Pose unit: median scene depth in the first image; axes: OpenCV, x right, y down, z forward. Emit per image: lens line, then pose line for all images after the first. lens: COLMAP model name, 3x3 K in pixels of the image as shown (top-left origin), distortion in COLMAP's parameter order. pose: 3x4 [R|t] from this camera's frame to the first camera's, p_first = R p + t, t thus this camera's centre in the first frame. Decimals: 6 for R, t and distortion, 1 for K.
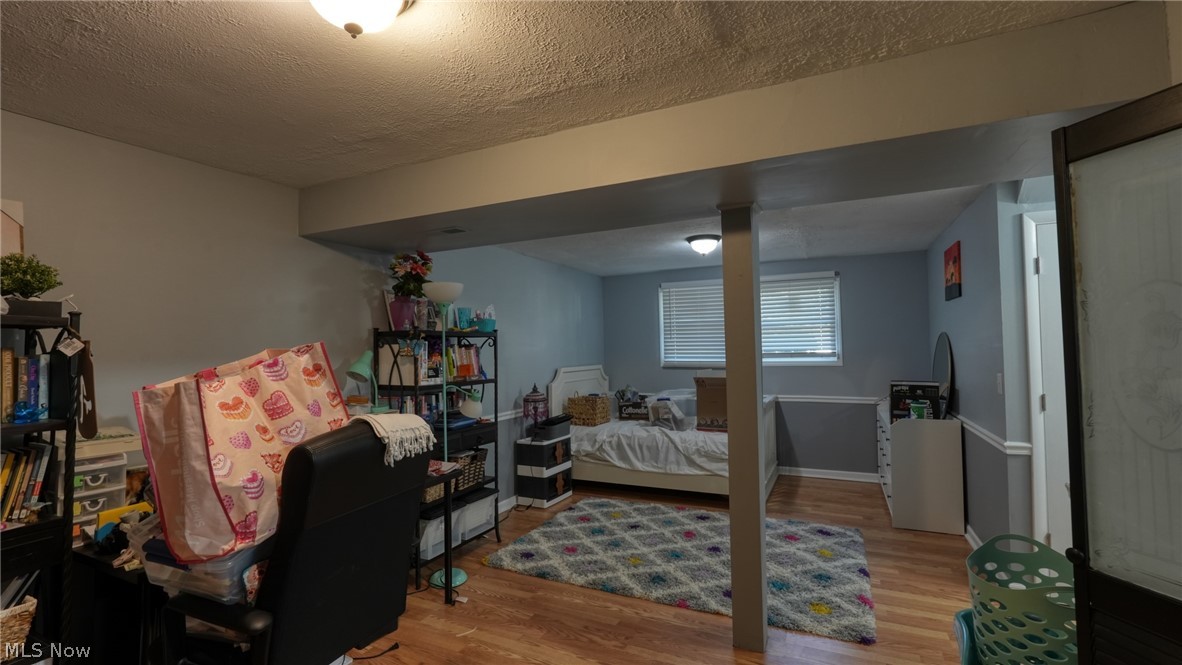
lens RADIAL K [[516.8, 0, 587.7], [0, 516.8, 335.2], [0, 0, 1]] dist [-0.019135, 0.008632]
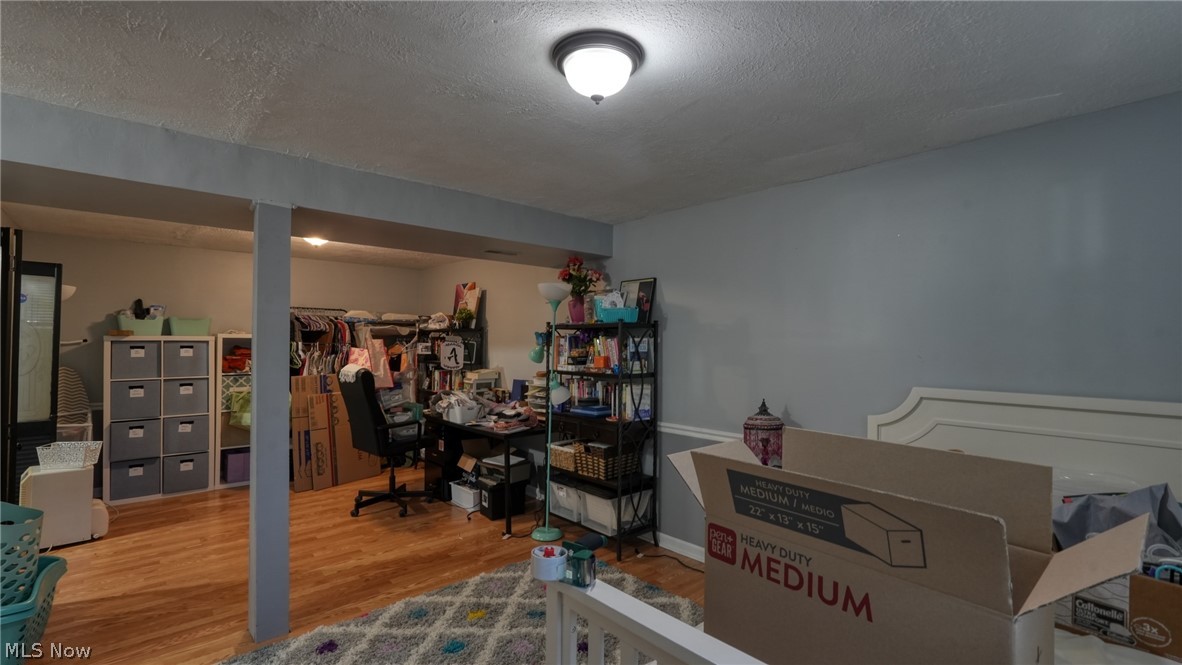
lens RADIAL K [[516.8, 0, 585.7], [0, 516.8, 338.7], [0, 0, 1]] dist [-0.019135, 0.008632]
pose [[-0.401381, -0.005692, -0.915894, 0.842586], [0.027401, 0.999458, -0.018220, 0.052014], [0.915501, -0.032409, -0.401008, 1.697808]]
